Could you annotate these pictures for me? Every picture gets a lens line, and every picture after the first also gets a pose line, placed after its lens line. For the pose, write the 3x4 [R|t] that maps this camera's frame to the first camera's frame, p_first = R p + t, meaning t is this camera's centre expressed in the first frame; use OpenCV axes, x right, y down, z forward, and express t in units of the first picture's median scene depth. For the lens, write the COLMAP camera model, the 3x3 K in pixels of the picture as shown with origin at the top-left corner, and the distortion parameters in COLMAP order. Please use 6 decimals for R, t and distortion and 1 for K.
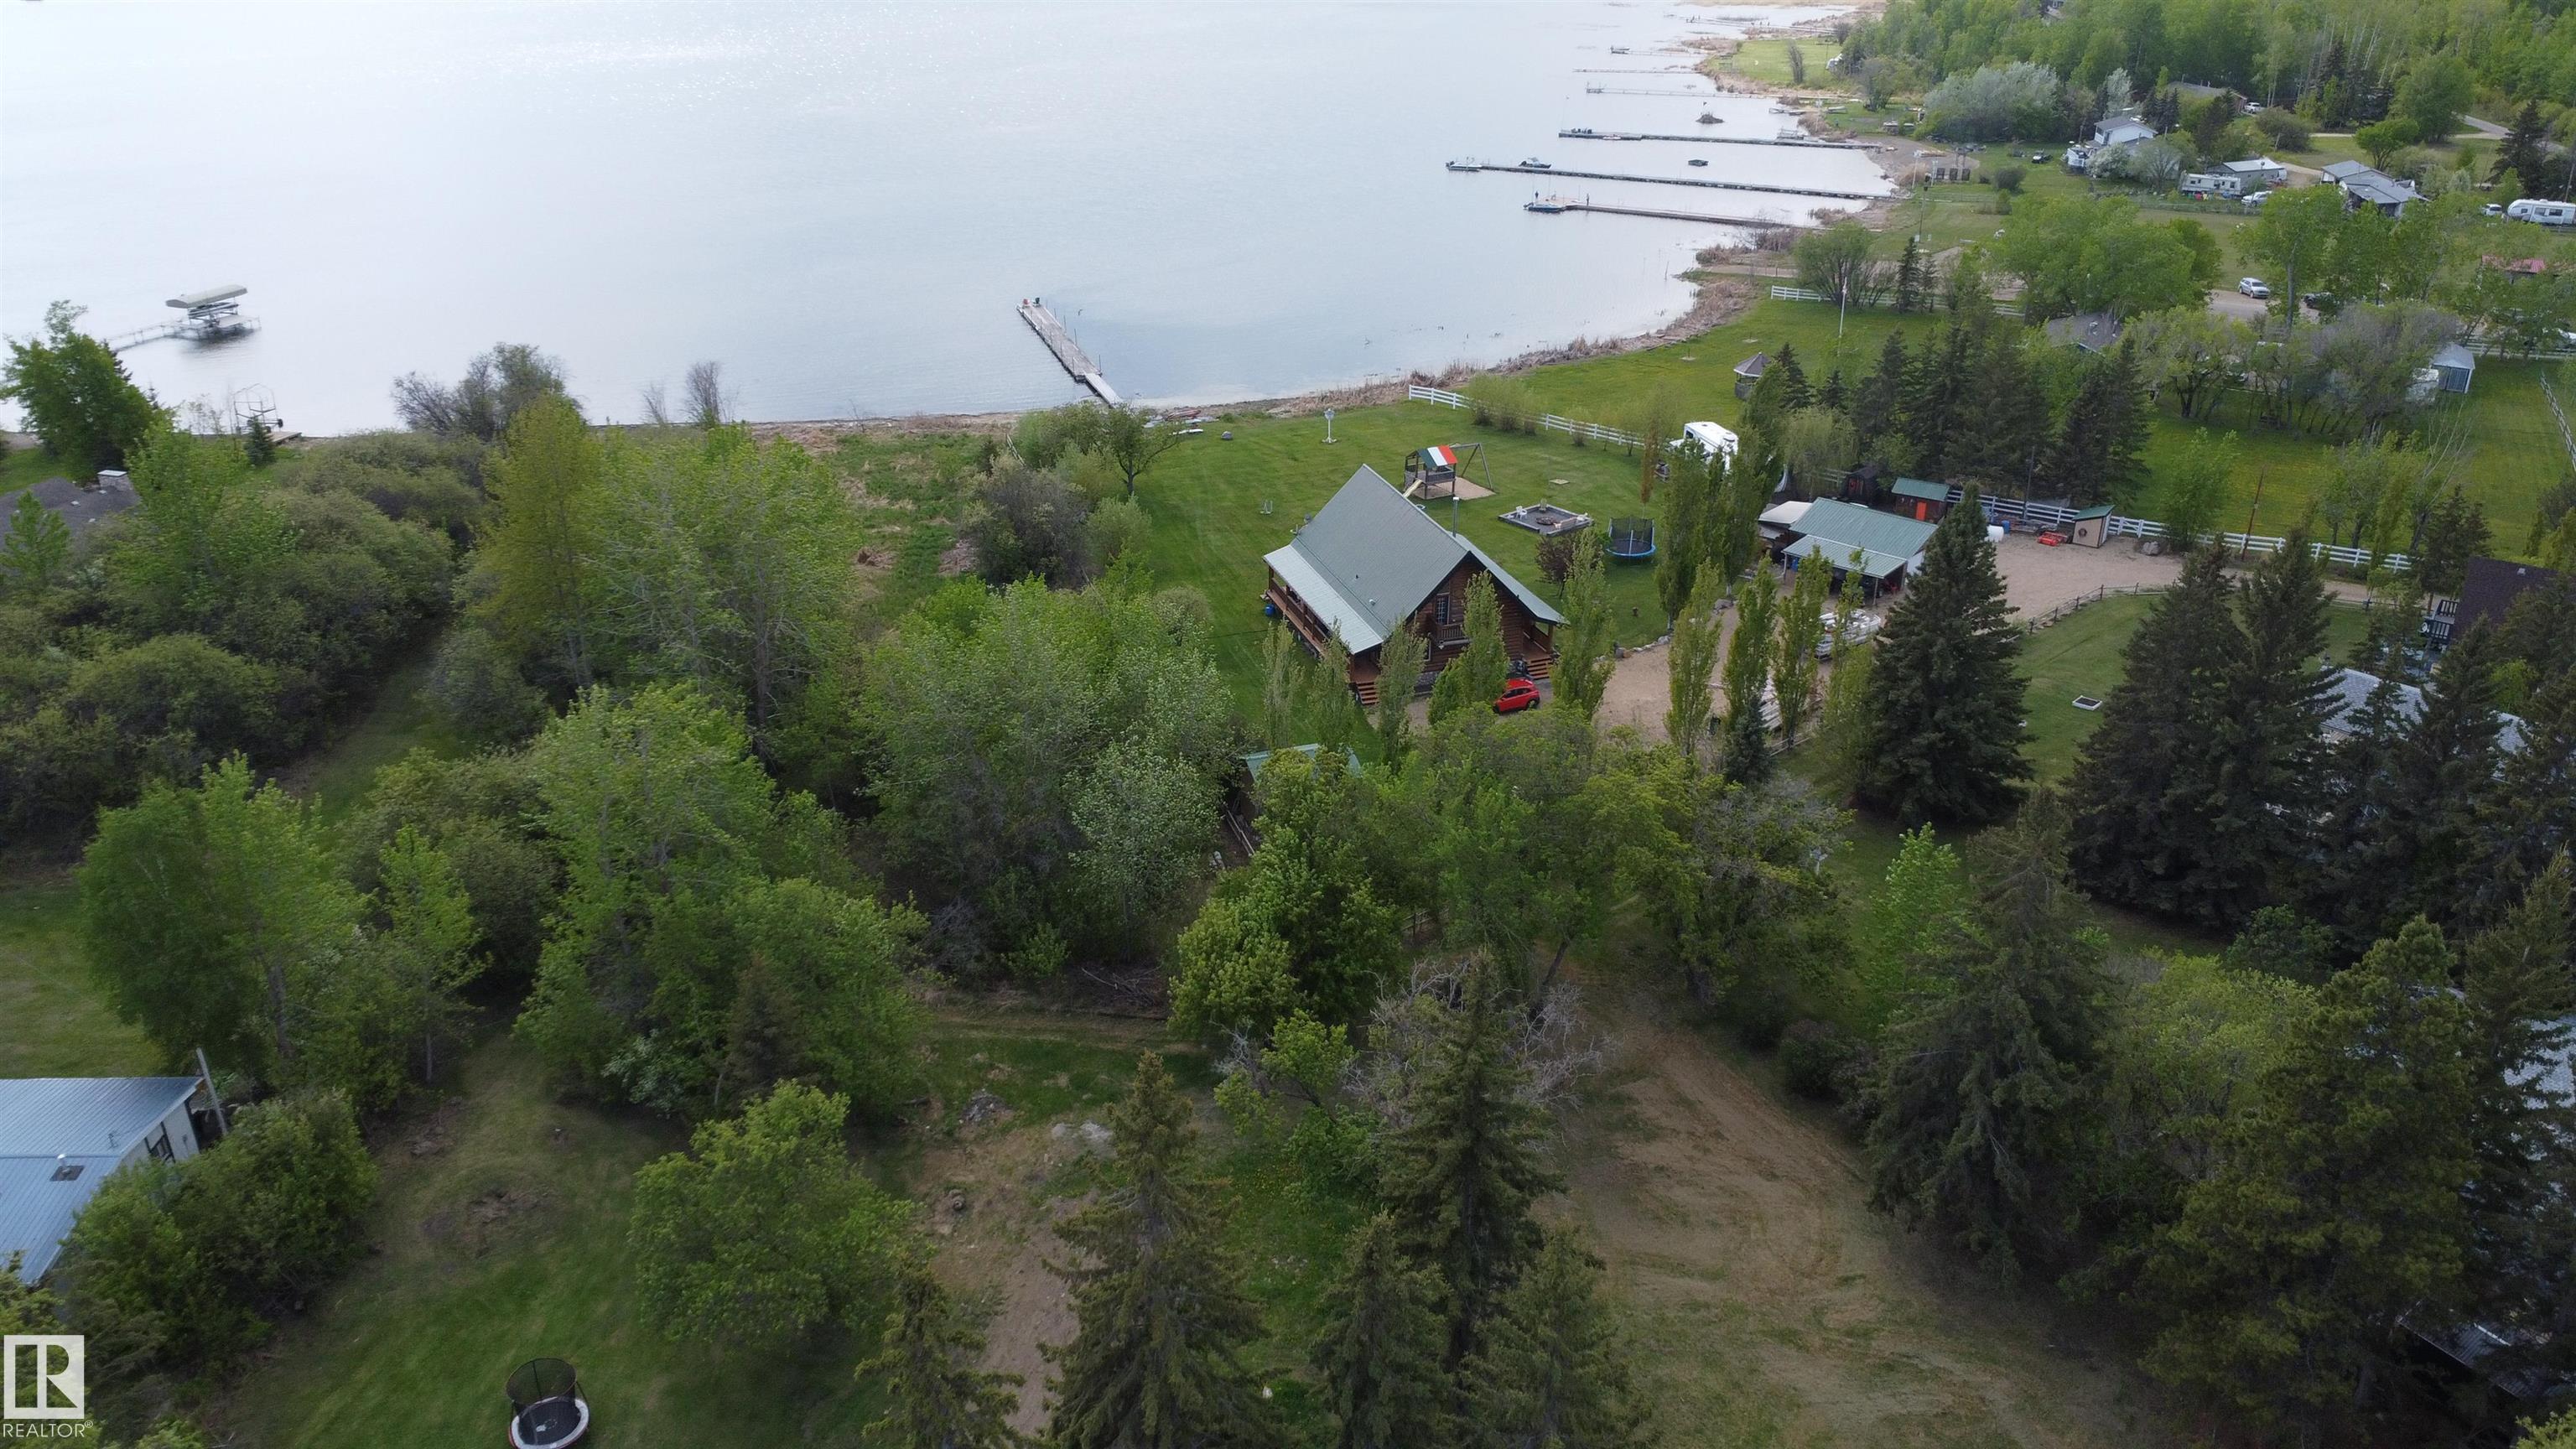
lens RADIAL K [[1871.3, 0, 1294.5], [0, 1871.3, 716.4], [0, 0, 1]] dist [-0.026011, -0.016504]
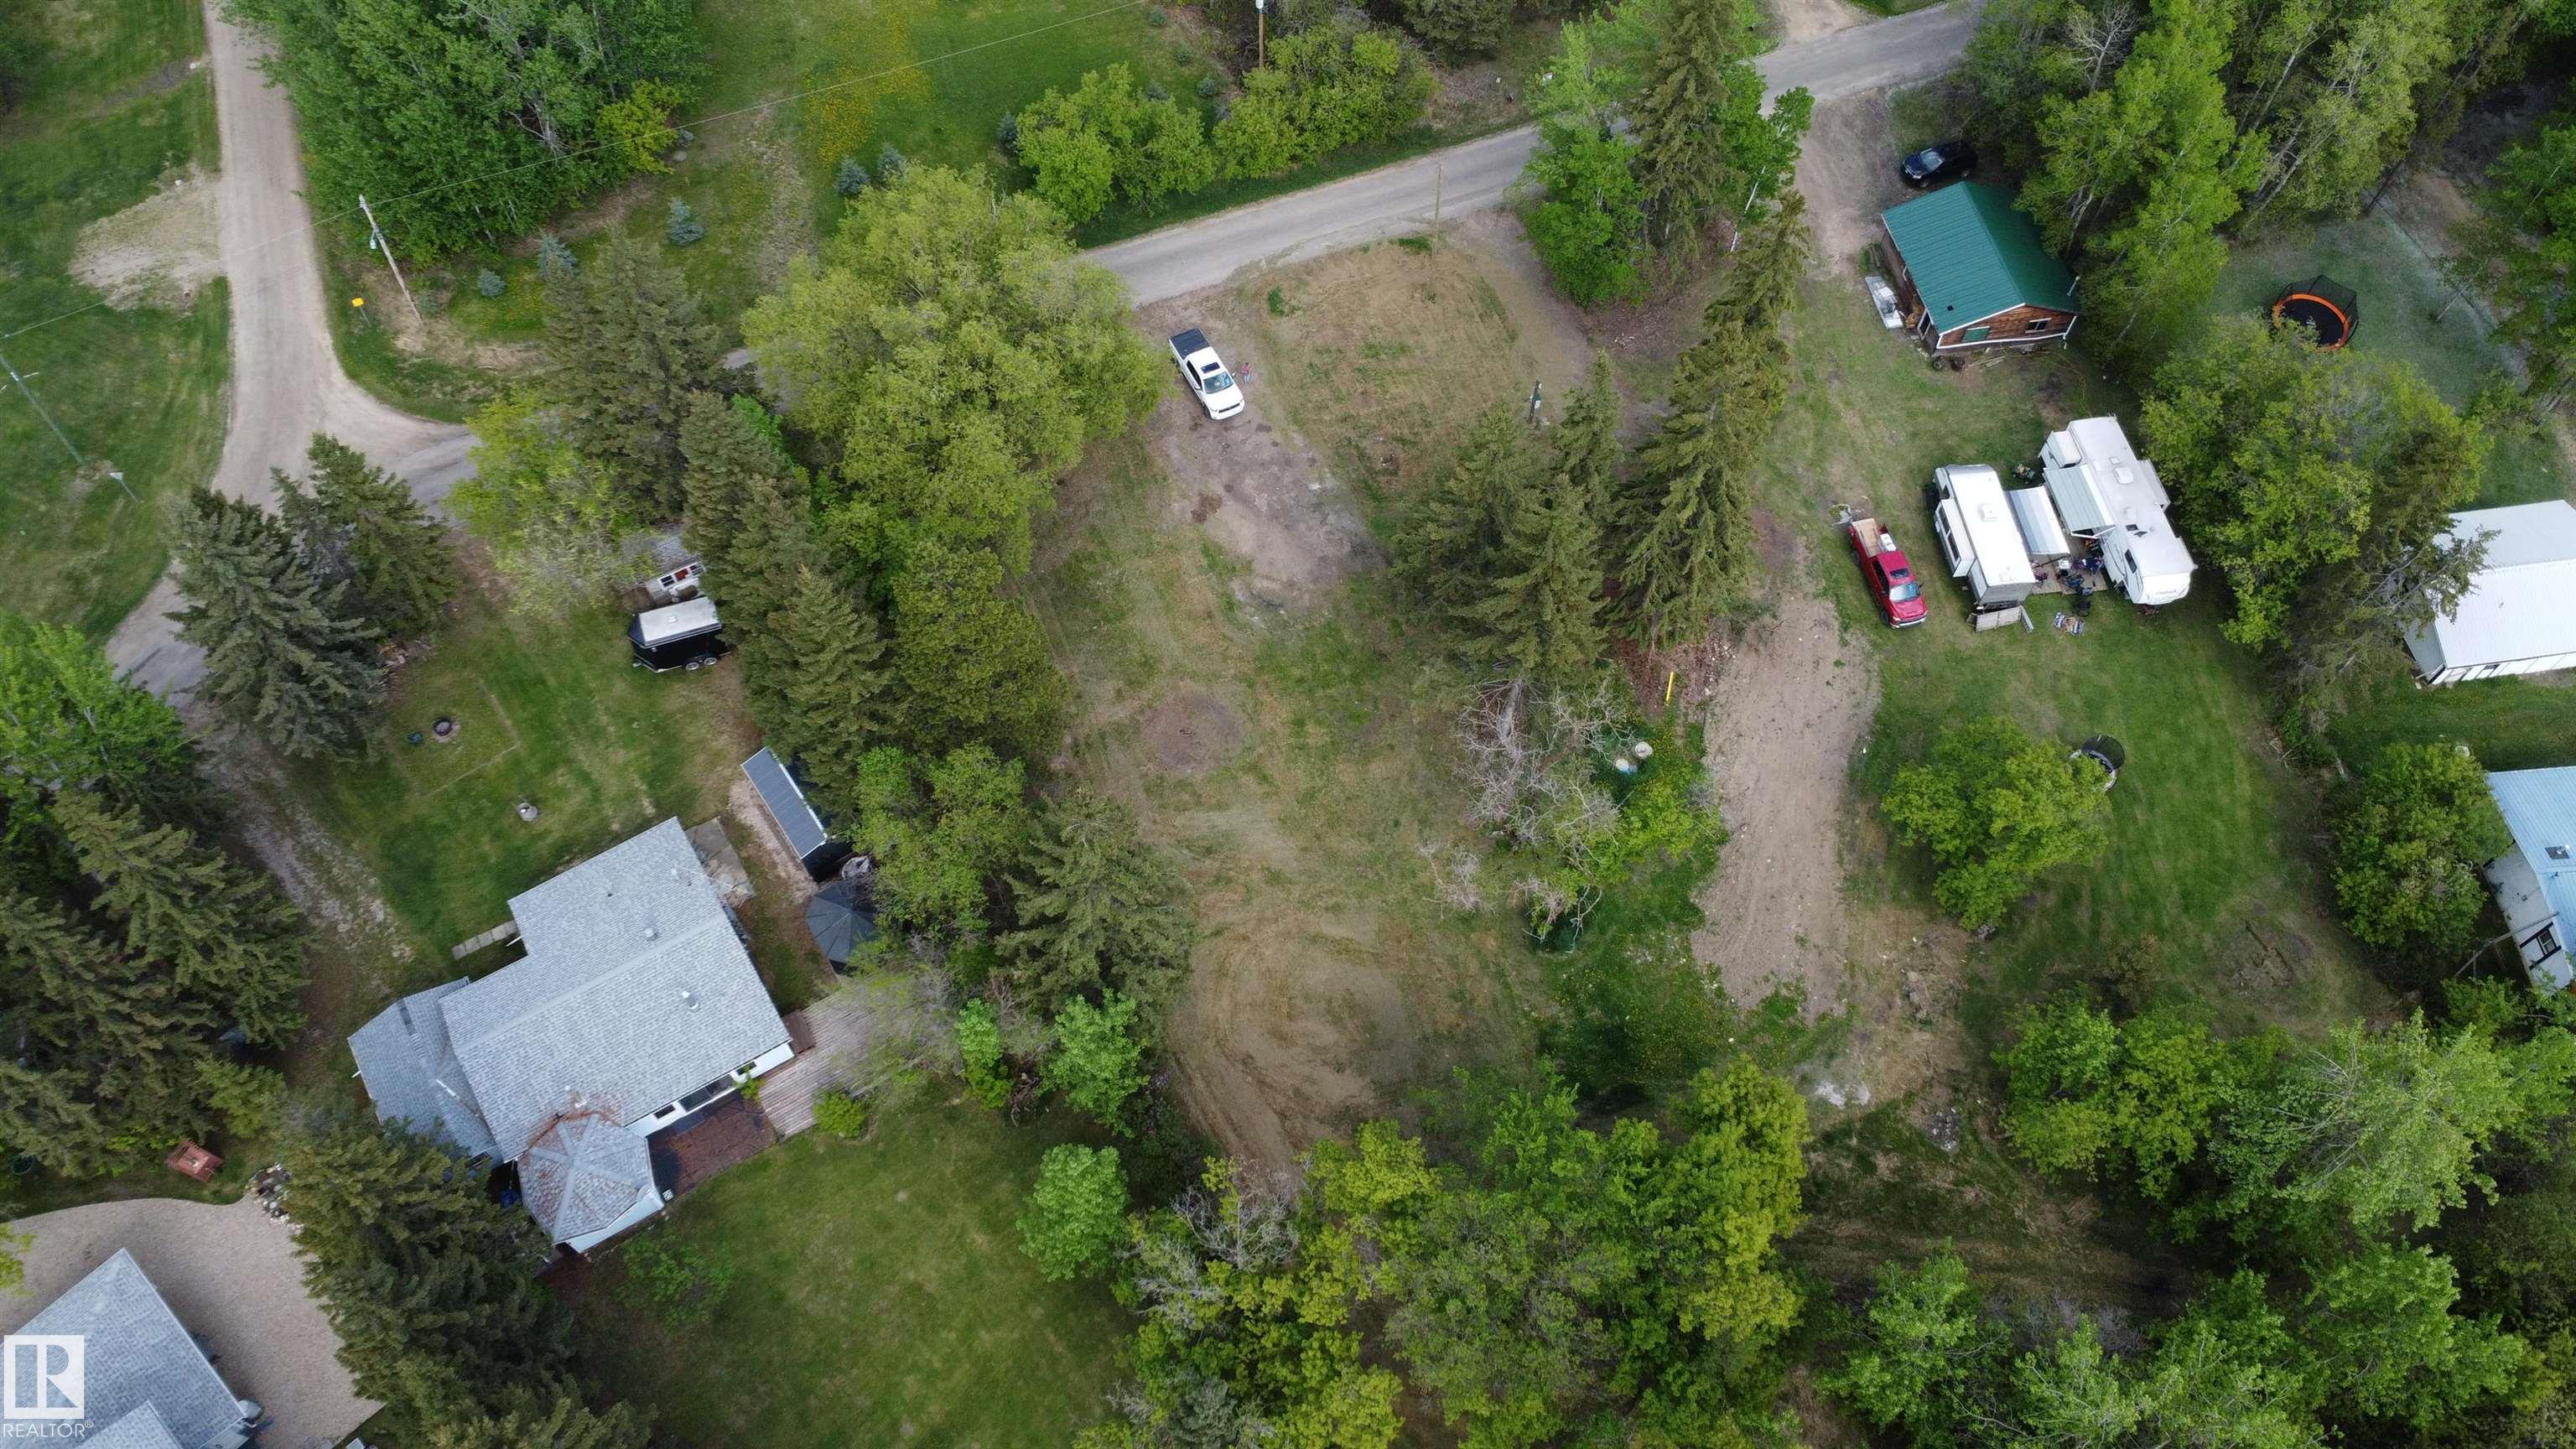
lens RADIAL K [[1871.3, 0, 1291.4], [0, 1871.3, 703.5], [0, 0, 1]] dist [-0.026011, -0.016504]
pose [[-0.998969, 0.031271, -0.032905, 0.140583], [-0.029315, 0.109042, 0.993605, -0.515515], [0.034659, 0.993545, -0.108013, 0.488447]]
